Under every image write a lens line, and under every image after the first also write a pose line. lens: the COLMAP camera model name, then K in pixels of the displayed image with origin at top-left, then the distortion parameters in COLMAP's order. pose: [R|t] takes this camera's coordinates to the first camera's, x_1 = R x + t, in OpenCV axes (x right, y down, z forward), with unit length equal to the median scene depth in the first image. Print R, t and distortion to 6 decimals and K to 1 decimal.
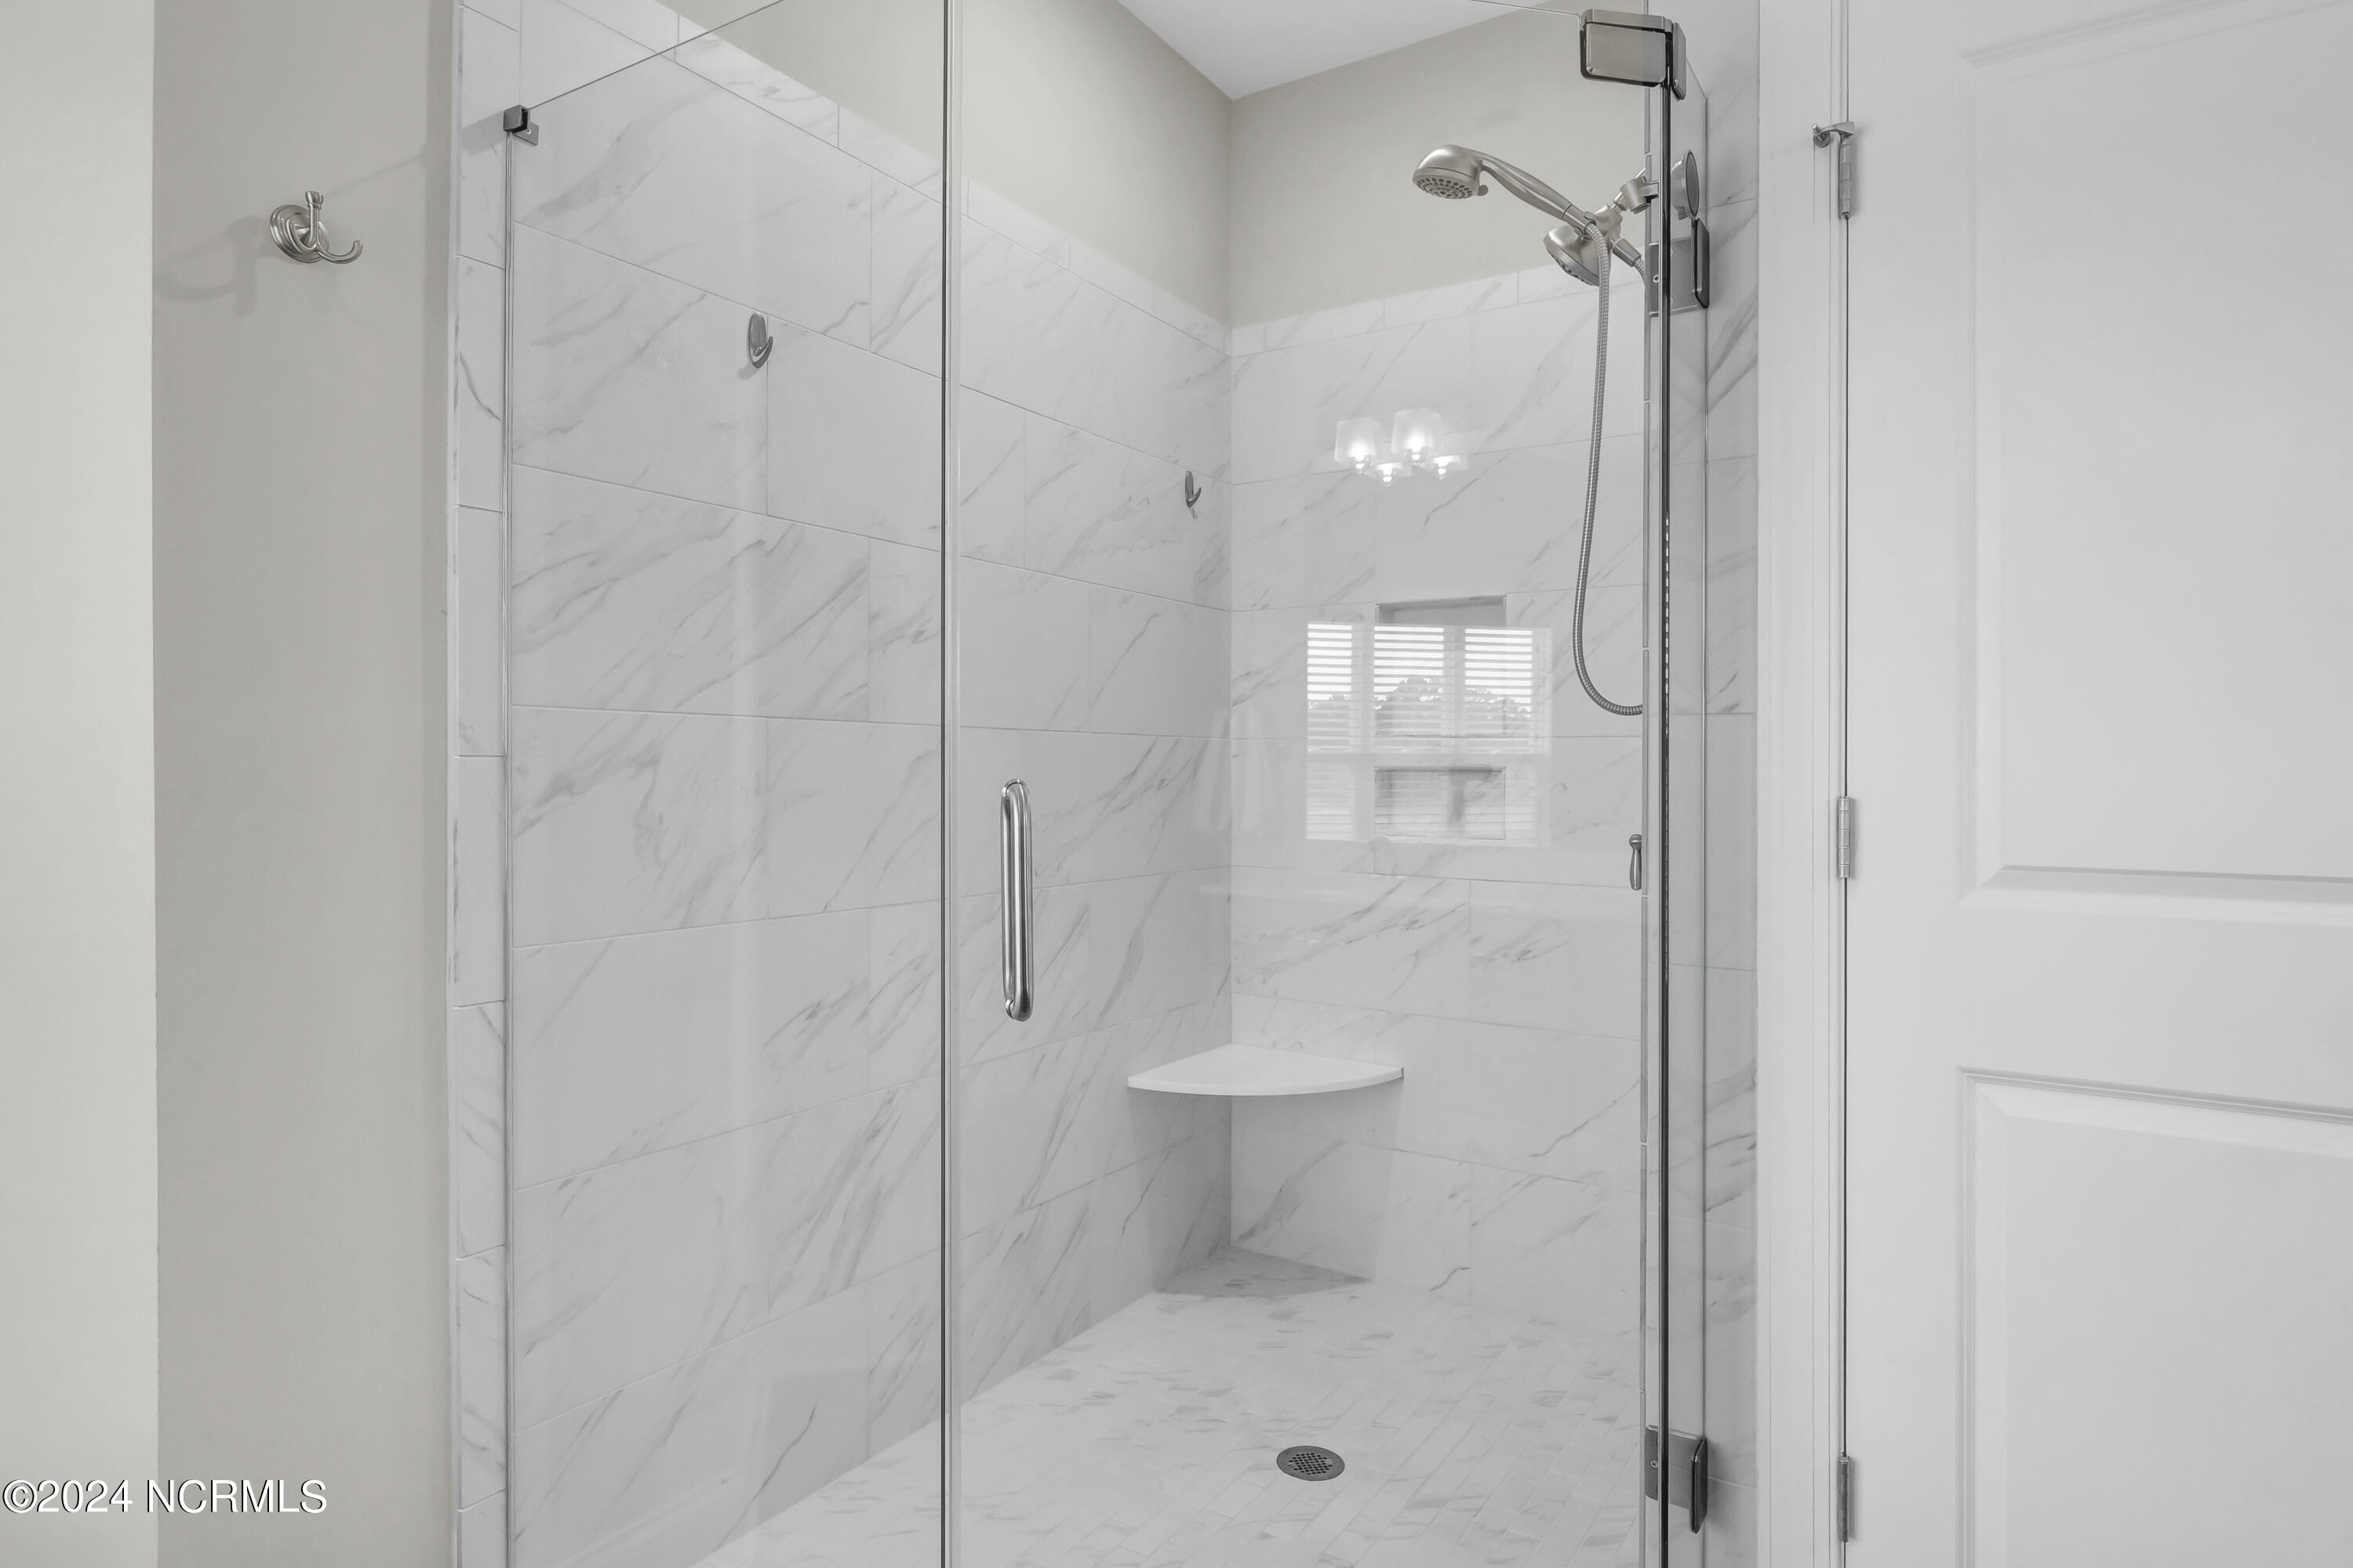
lens RADIAL K [[1220.0, 0, 1120.5], [0, 1220.0, 793.7], [0, 0, 1]] dist [-0.006766, 0.001659]
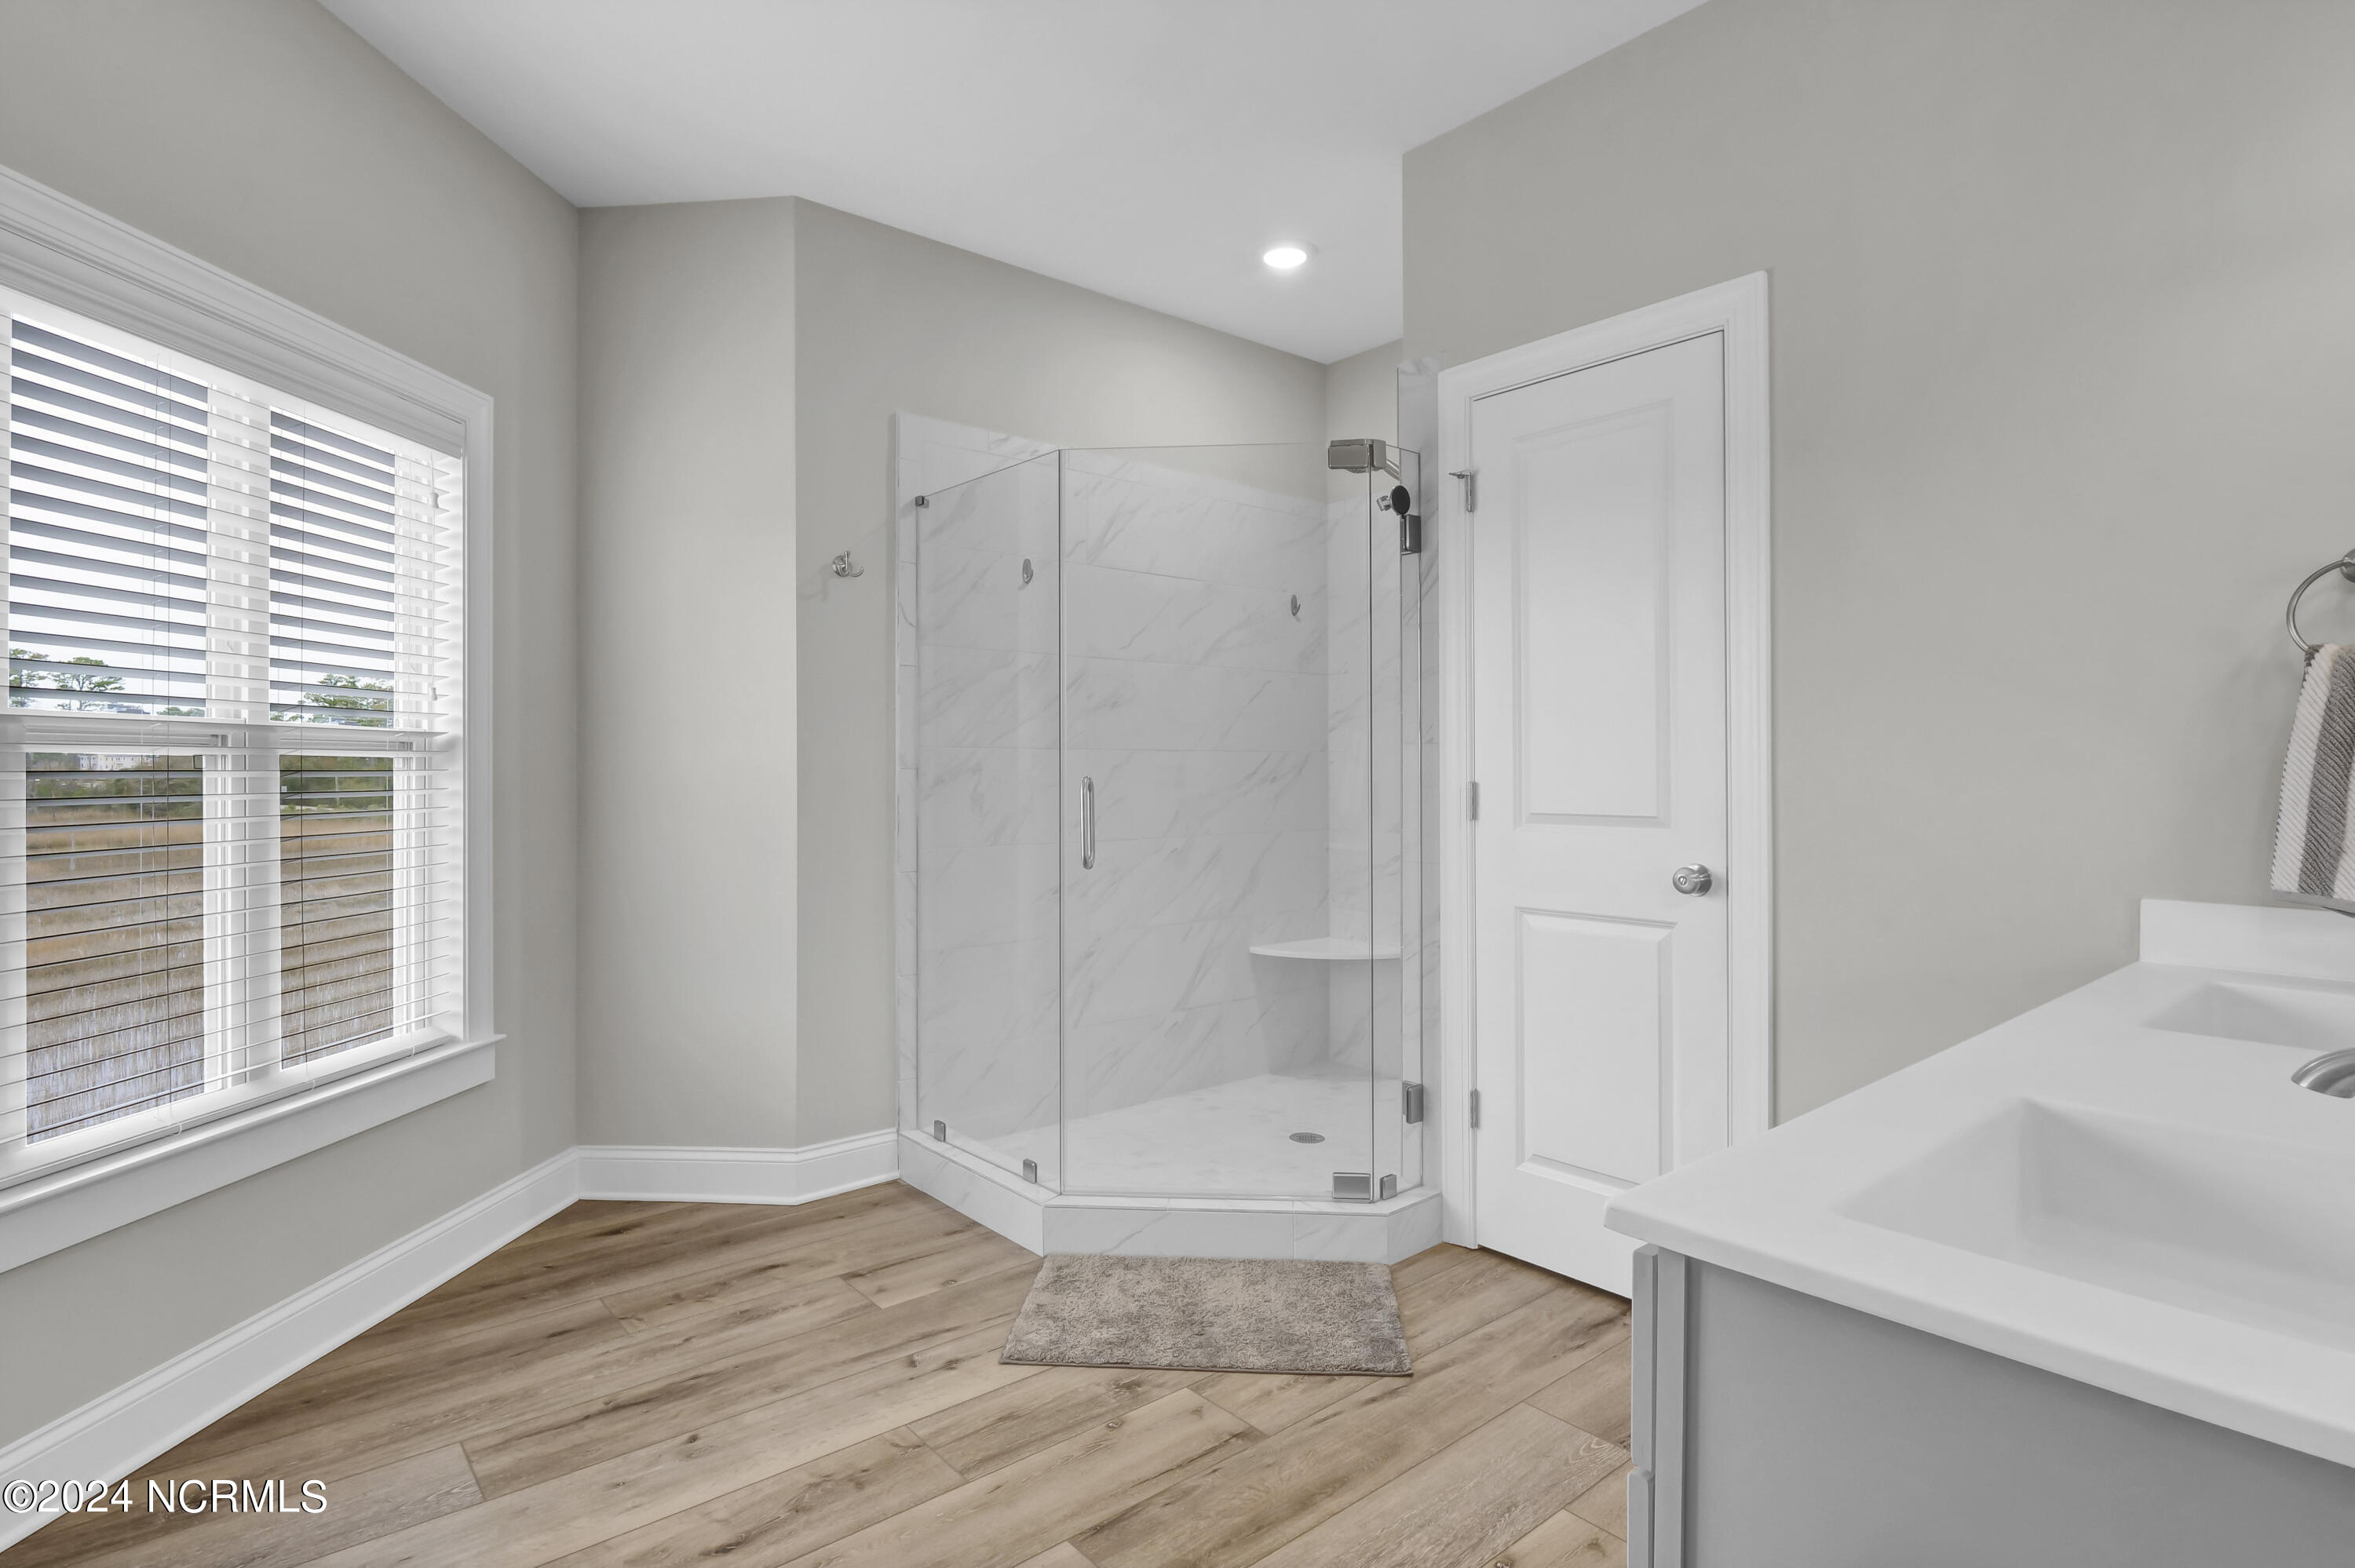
lens RADIAL K [[1178.6, 0, 1181.2], [0, 1178.6, 781.0], [0, 0, 1]] dist [-0.012460, -0.000189]
pose [[0.958179, -0.006991, -0.286085, 0.642028], [0.003884, 0.999927, -0.011426, 0.021866], [0.286144, 0.009837, 0.958136, -1.047300]]
